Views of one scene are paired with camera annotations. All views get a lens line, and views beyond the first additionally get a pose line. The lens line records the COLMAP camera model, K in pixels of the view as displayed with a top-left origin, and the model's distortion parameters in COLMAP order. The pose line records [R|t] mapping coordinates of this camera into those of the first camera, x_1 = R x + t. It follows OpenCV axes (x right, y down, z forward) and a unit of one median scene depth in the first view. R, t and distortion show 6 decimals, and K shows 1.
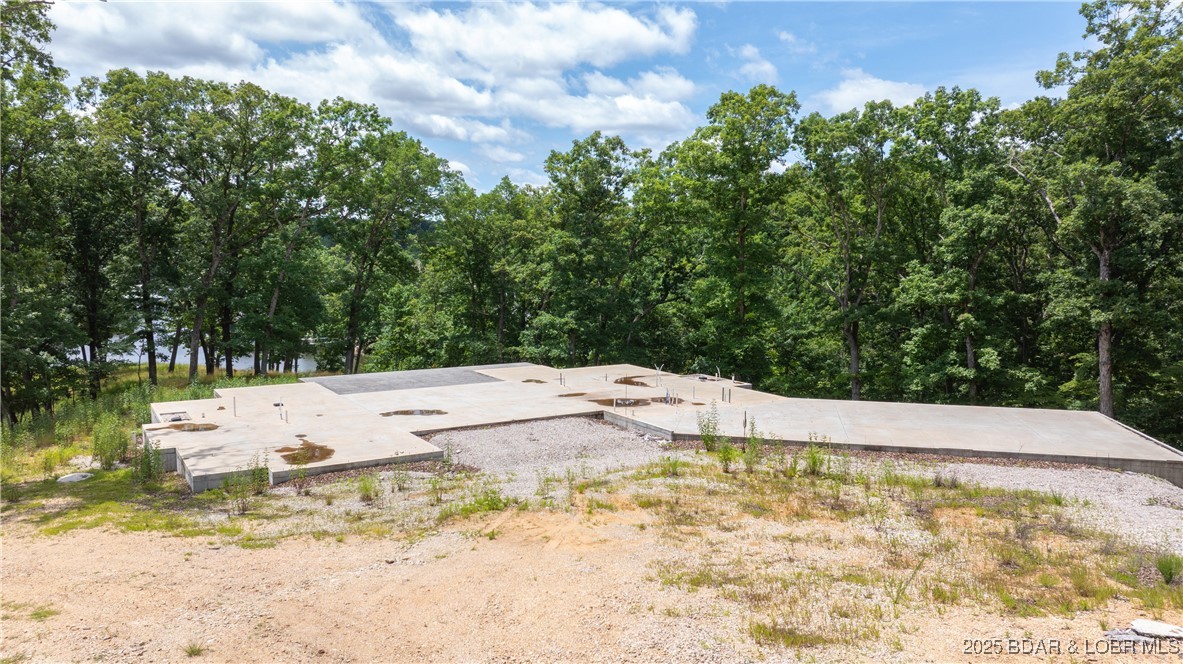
lens RADIAL K [[830.6, 0, 586.6], [0, 830.6, 330.9], [0, 0, 1]] dist [-0.000262, 0.001449]
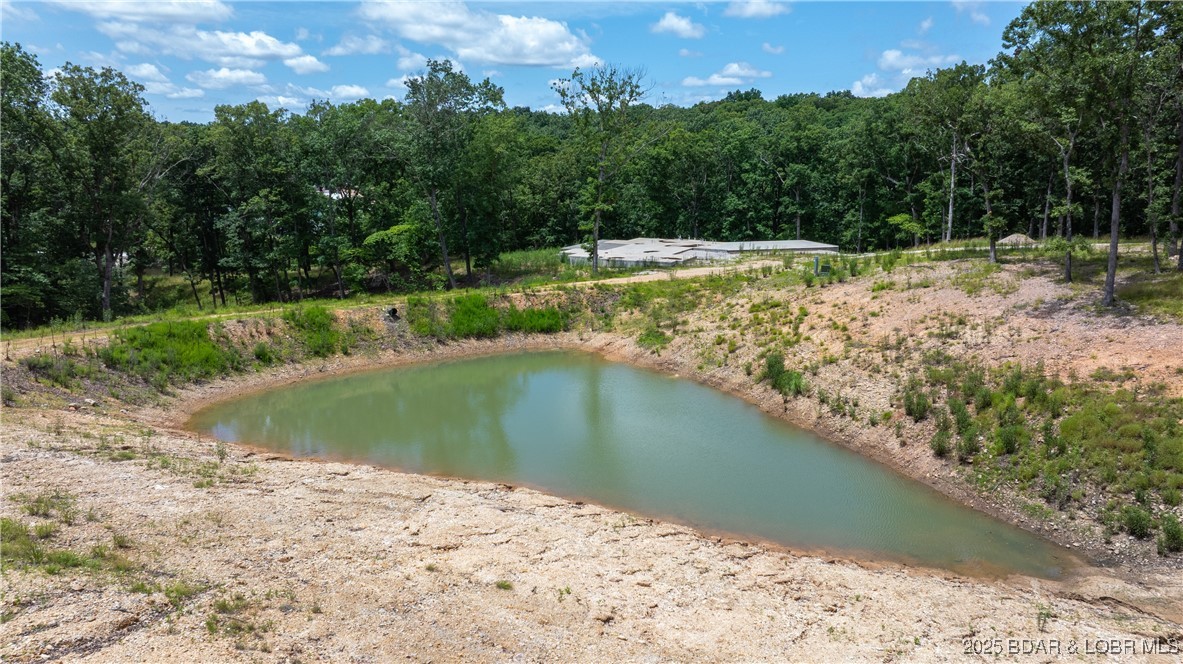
lens RADIAL K [[821.4, 0, 591.5], [0, 821.4, 332.0], [0, 0, 1]] dist [-0.008141, -0.002112]
pose [[0.856534, -0.109891, 0.504255, -1.421428], [0.050127, 0.990162, 0.130638, -0.009030], [-0.513651, -0.086619, 0.853616, -1.110232]]
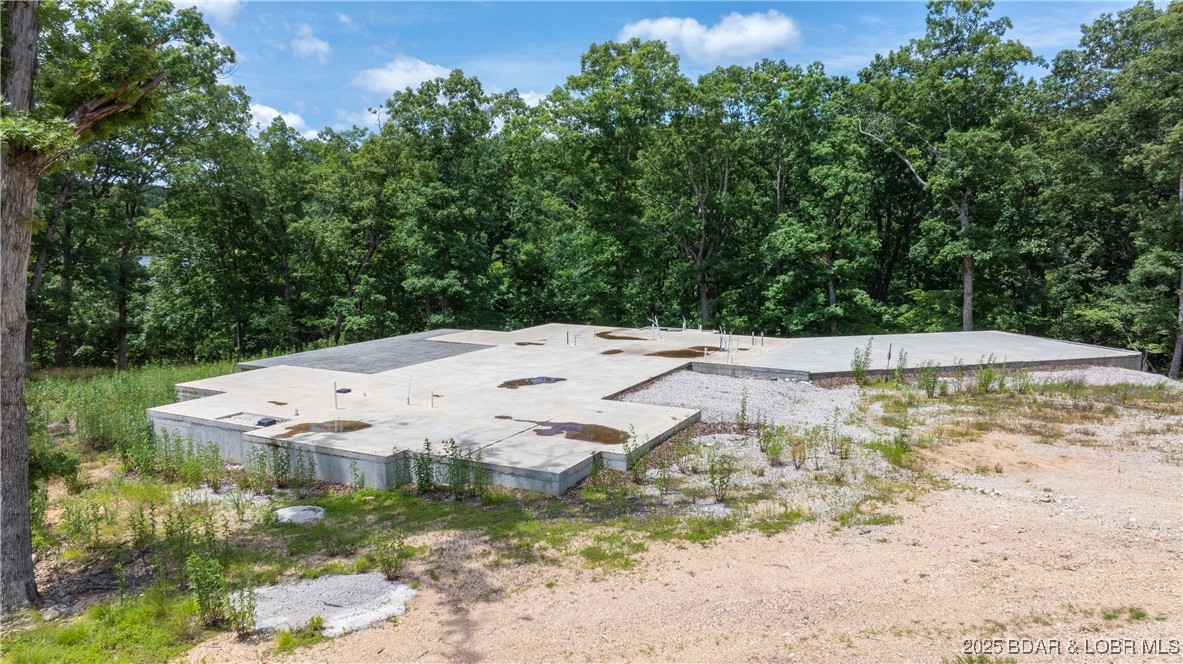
lens RADIAL K [[821.4, 0, 591.5], [0, 821.4, 332.0], [0, 0, 1]] dist [-0.008141, -0.002112]
pose [[0.859522, -0.062910, 0.507212, -0.401178], [0.047659, 0.997937, 0.043013, 0.013183], [-0.508872, -0.012797, 0.860747, 0.191023]]
